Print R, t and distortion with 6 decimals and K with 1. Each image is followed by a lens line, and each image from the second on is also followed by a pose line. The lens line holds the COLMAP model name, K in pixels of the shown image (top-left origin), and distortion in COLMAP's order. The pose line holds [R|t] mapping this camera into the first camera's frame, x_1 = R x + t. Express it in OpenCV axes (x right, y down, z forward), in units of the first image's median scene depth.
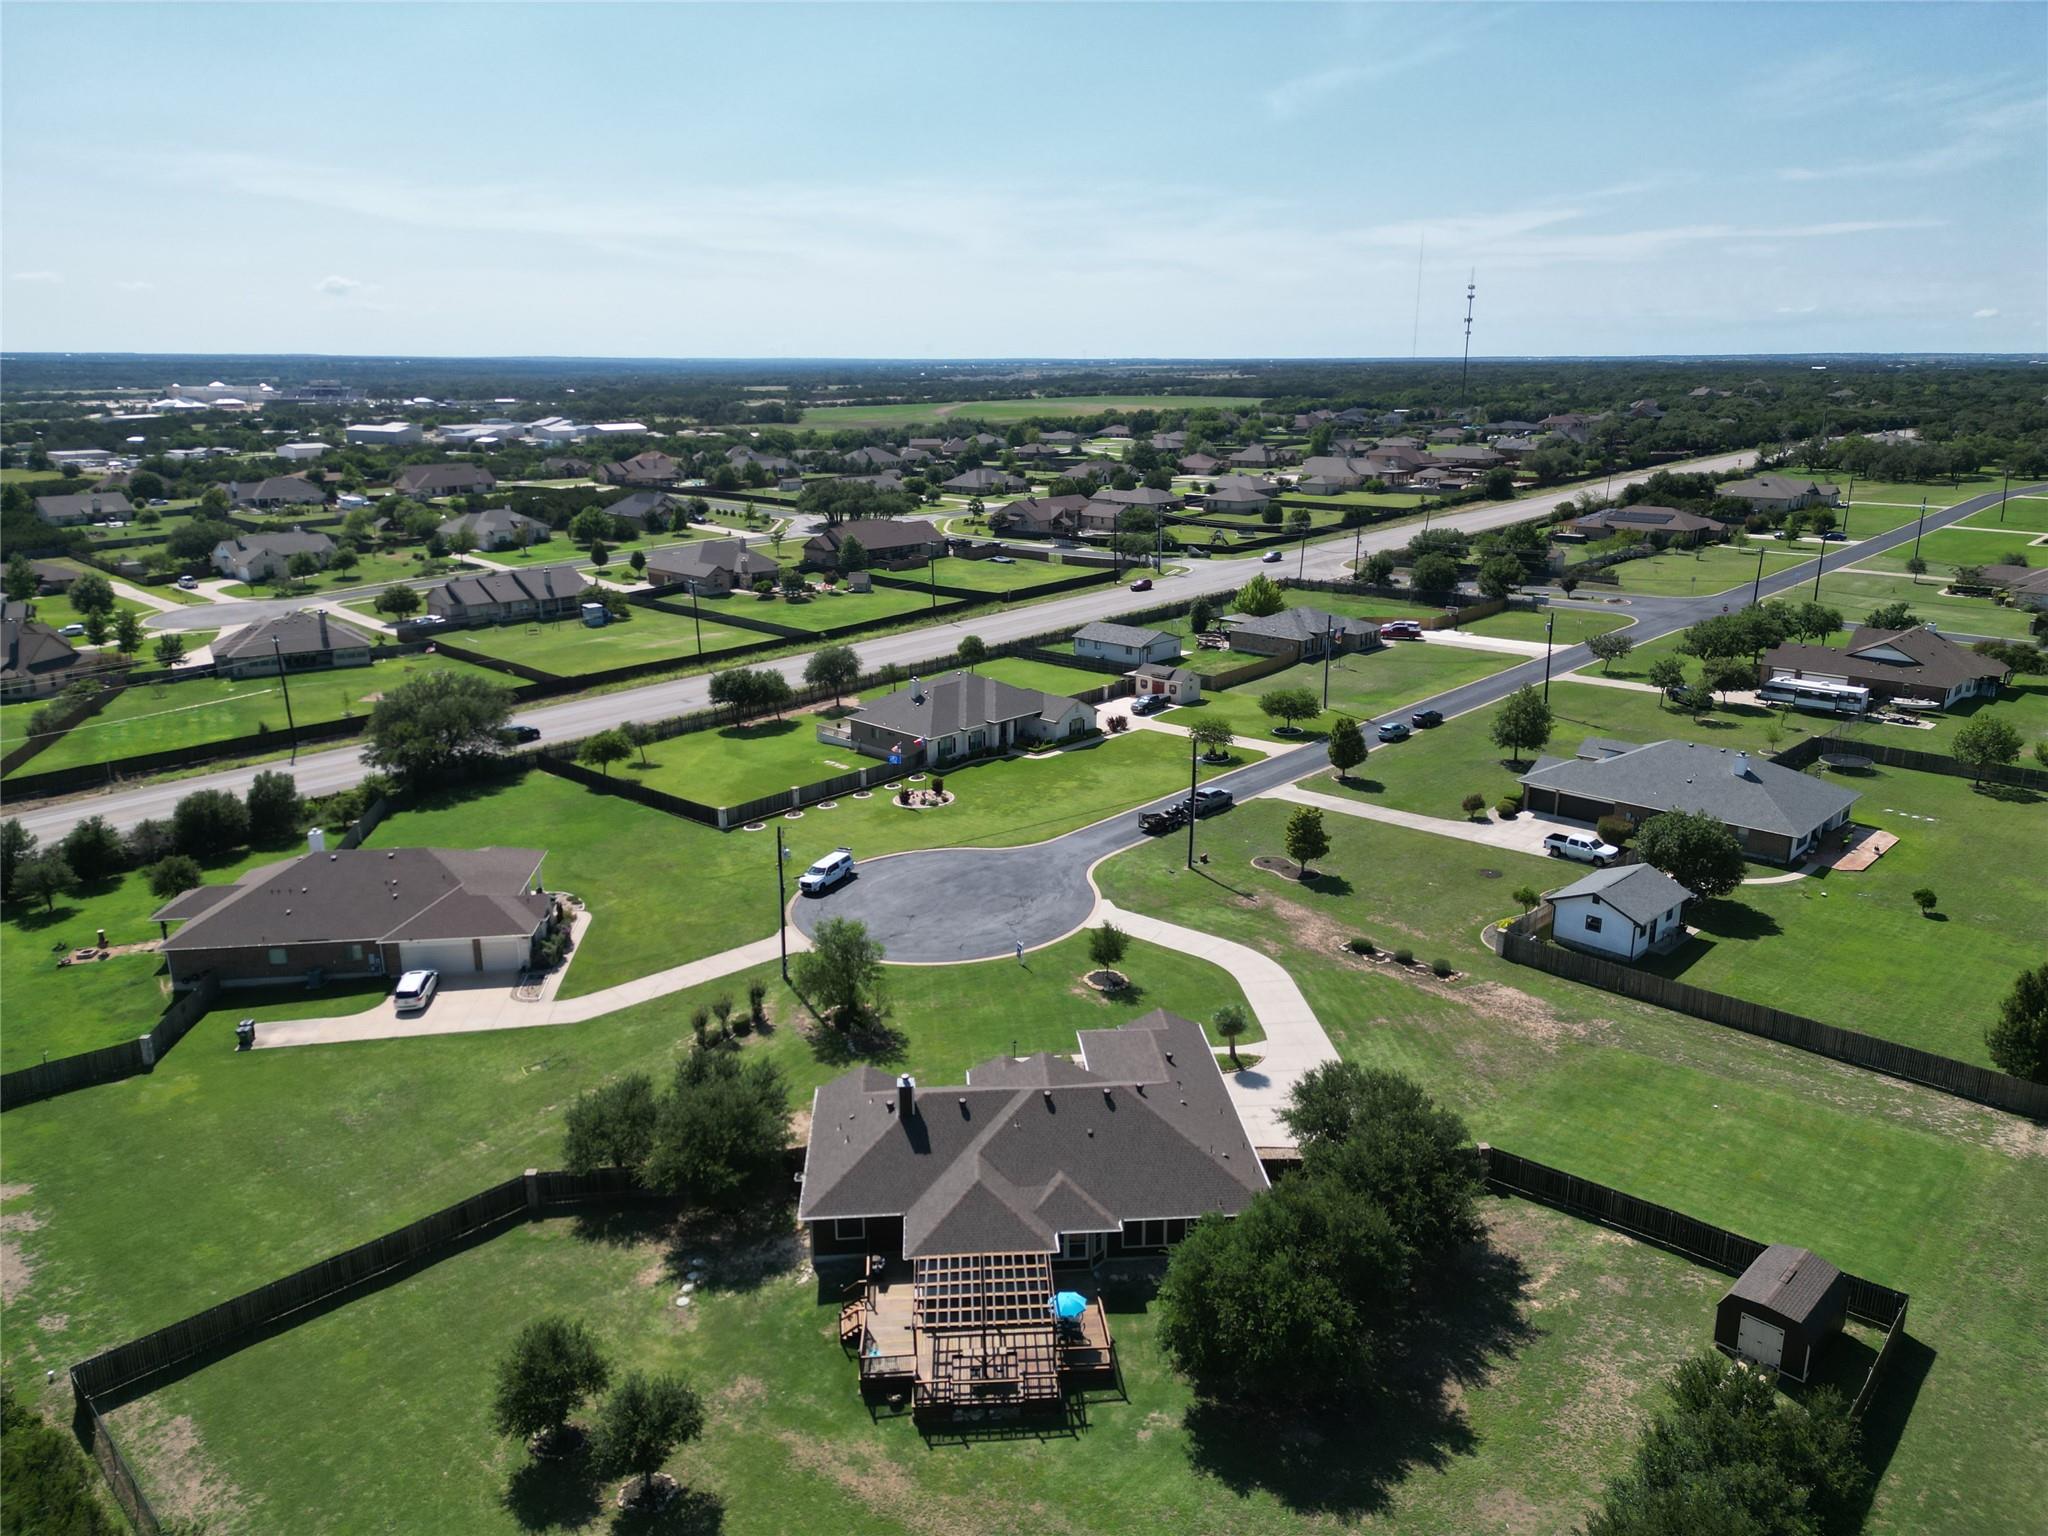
lens RADIAL K [[1420.6, 0, 1024.0], [0, 1420.6, 768.0], [0, 0, 1]] dist [0.074082, -0.065960]
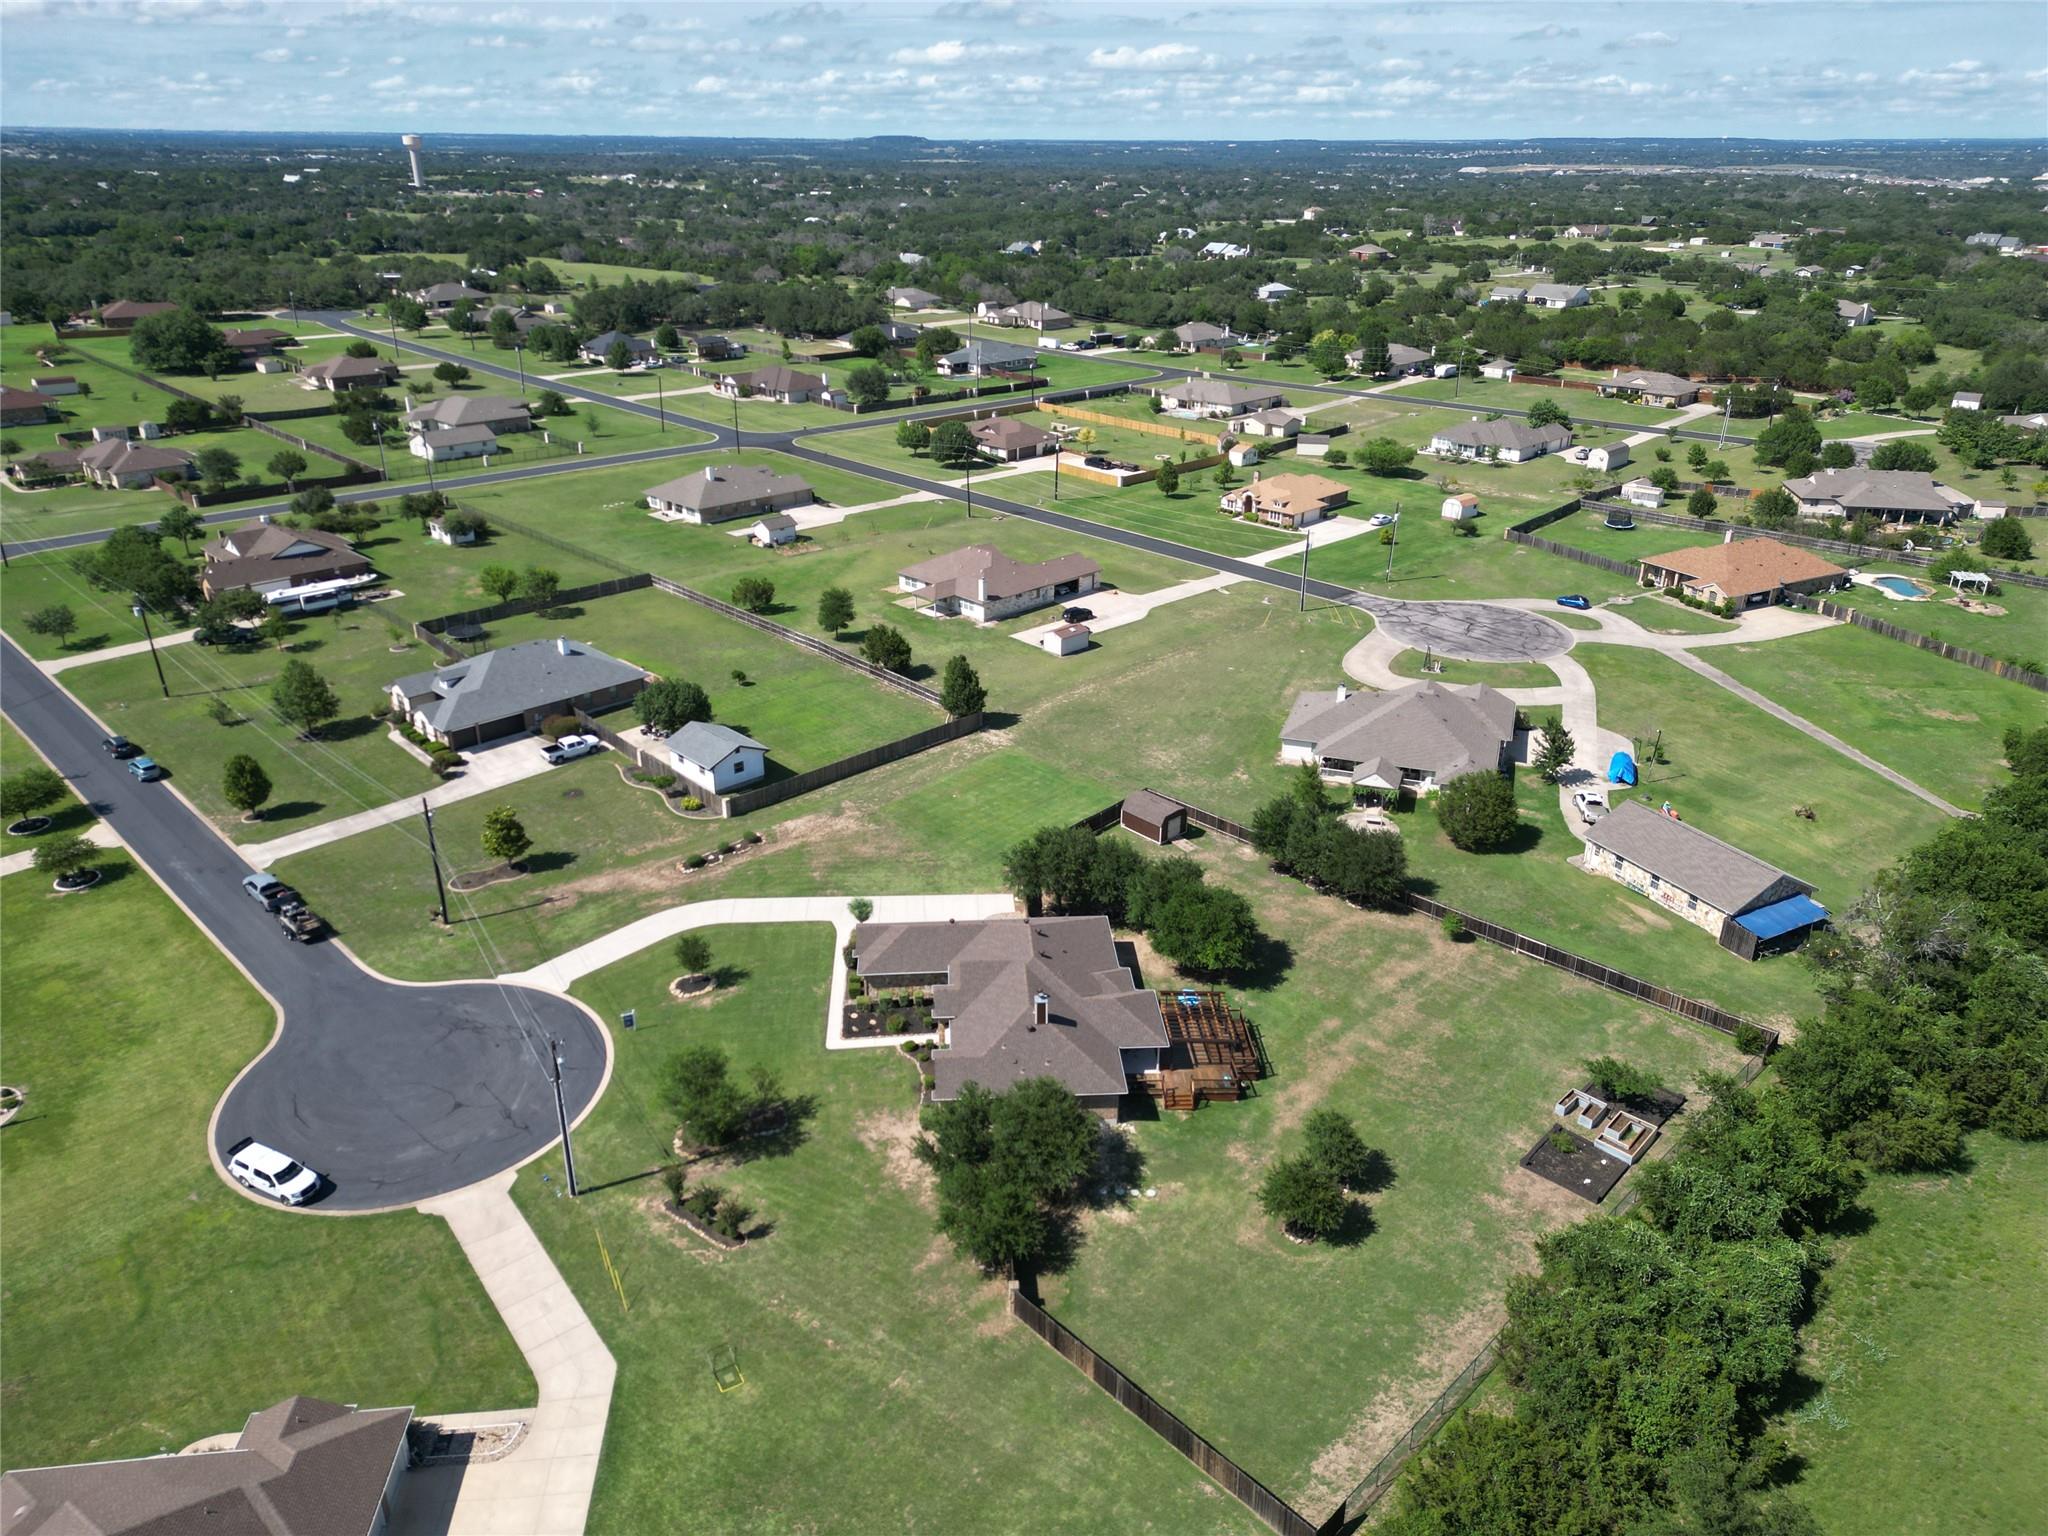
lens RADIAL K [[1420.6, 0, 1024.0], [0, 1420.6, 768.0], [0, 0, 1]] dist [0.074082, -0.065960]
pose [[0.012503, -0.401424, 0.915807, -0.894130], [0.270225, 0.883157, 0.383423, -0.357604], [-0.962716, 0.242680, 0.119517, 0.593069]]
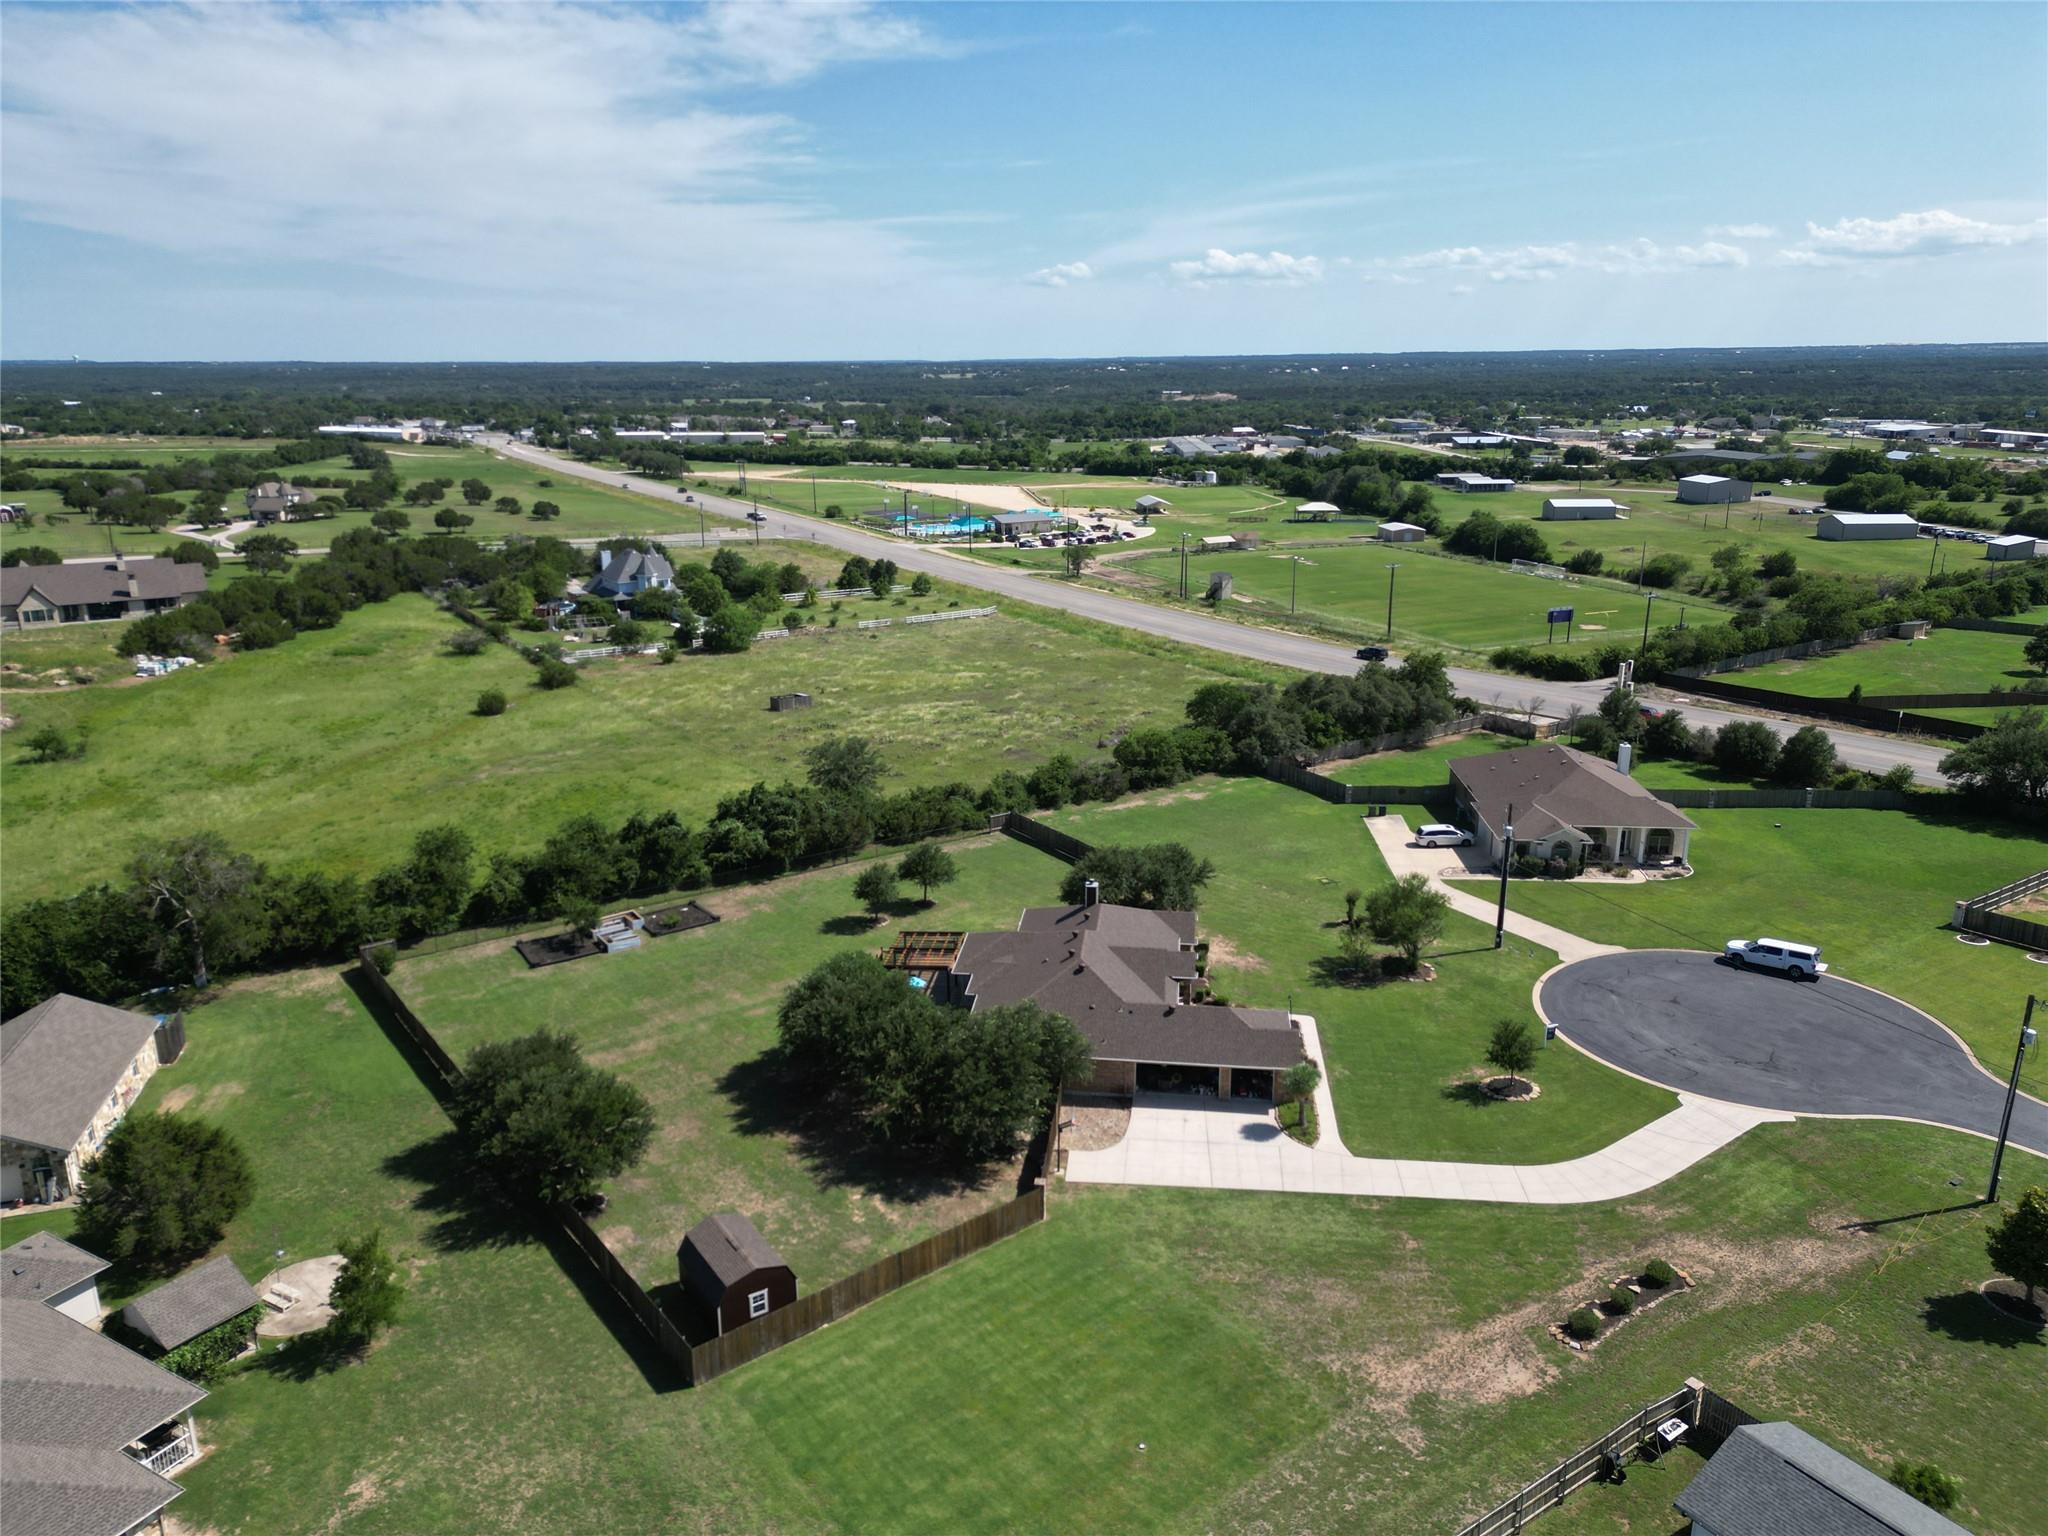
lens RADIAL K [[1420.6, 0, 1024.0], [0, 1420.6, 768.0], [0, 0, 1]] dist [0.074082, -0.065960]
pose [[-0.187951, 0.274788, -0.942956, 0.878869], [-0.262146, 0.911203, 0.317786, -0.222792], [0.946548, 0.306921, -0.099226, 0.765932]]
